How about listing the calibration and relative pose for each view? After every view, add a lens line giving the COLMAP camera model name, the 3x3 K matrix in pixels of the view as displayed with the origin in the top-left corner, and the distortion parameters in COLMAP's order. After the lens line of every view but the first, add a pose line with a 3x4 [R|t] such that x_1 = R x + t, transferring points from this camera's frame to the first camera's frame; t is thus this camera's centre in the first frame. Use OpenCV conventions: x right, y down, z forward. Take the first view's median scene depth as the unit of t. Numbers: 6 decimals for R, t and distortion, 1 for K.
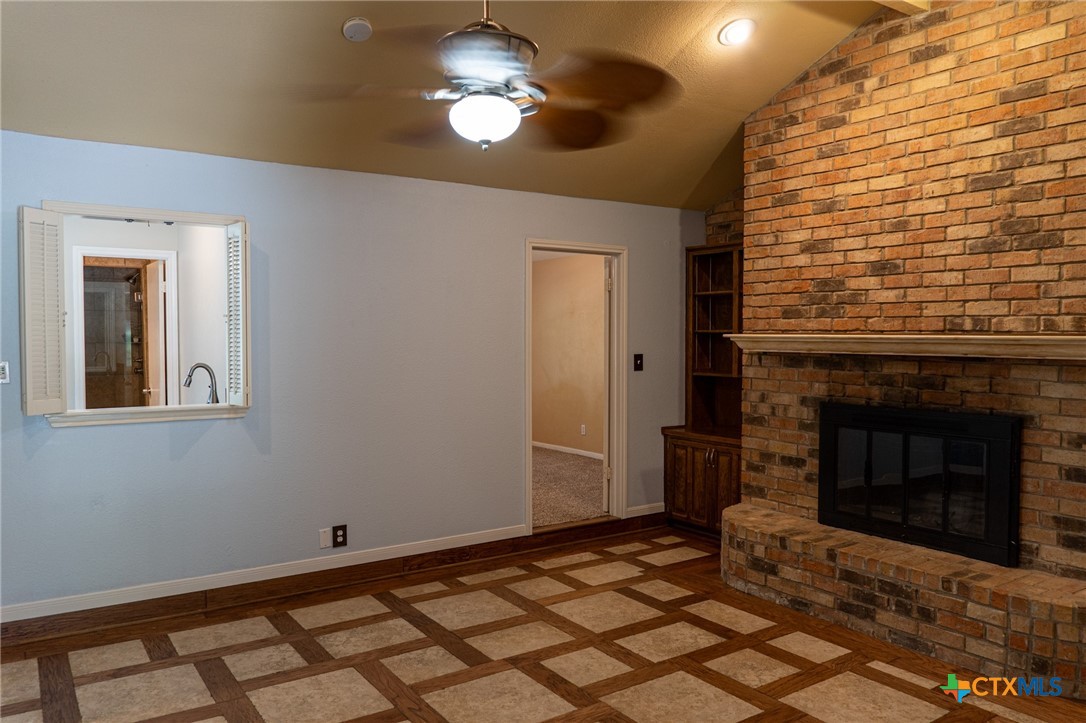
lens RADIAL K [[807.7, 0, 541.0], [0, 807.7, 363.7], [0, 0, 1]] dist [-0.006665, -0.016073]
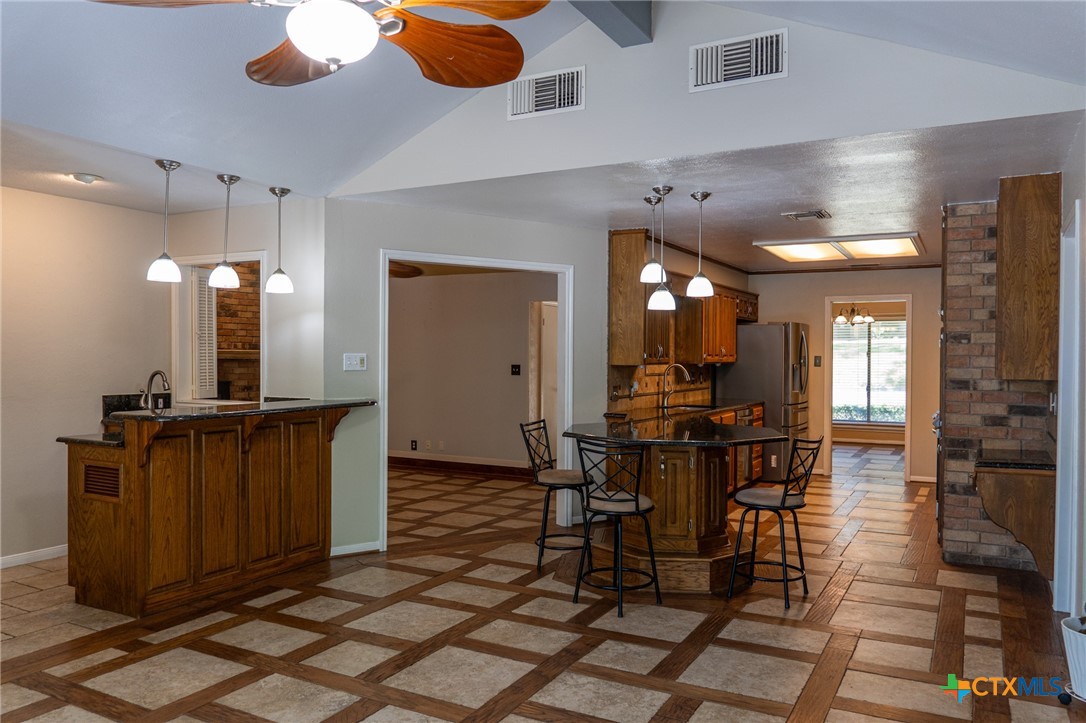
lens RADIAL K [[807.7, 0, 541.0], [0, 807.7, 363.5], [0, 0, 1]] dist [-0.006665, -0.016073]
pose [[-0.462075, -0.009483, 0.886790, -1.765916], [0.031532, 0.999135, 0.027115, -0.025316], [-0.886280, 0.040492, -0.461376, 1.078443]]
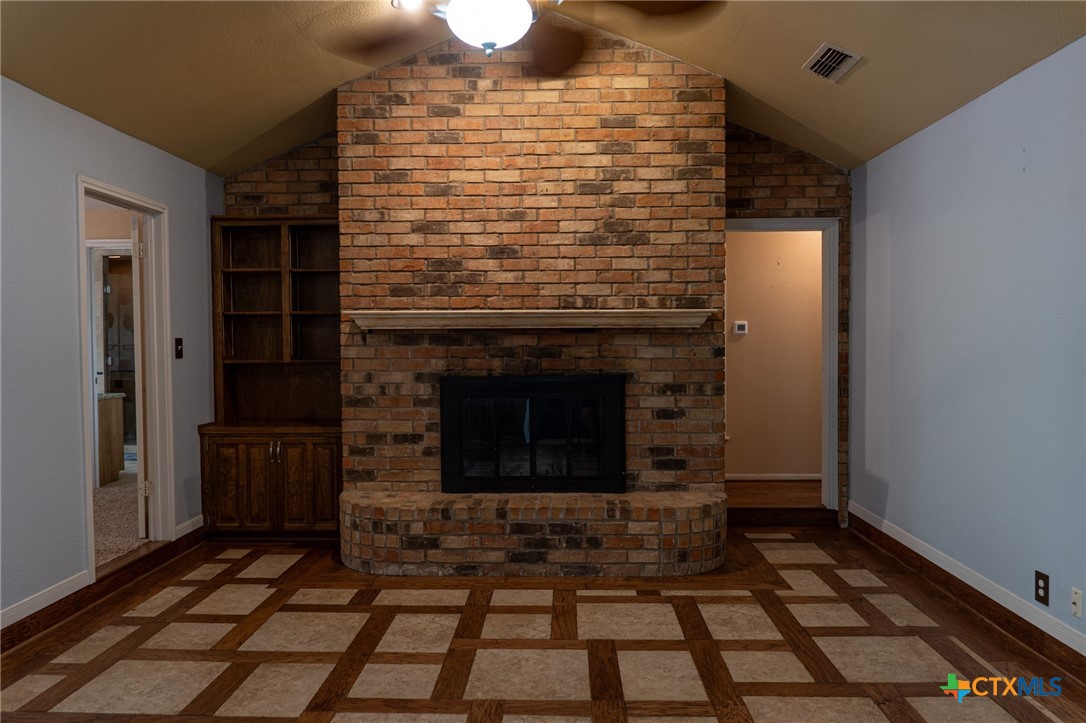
lens RADIAL K [[807.7, 0, 545.7], [0, 807.7, 362.7], [0, 0, 1]] dist [-0.006665, -0.016073]
pose [[0.581600, -0.025168, 0.813085, -0.435436], [0.036339, 0.999327, 0.004939, 0.030107], [-0.812663, 0.026674, 0.582124, 0.290031]]
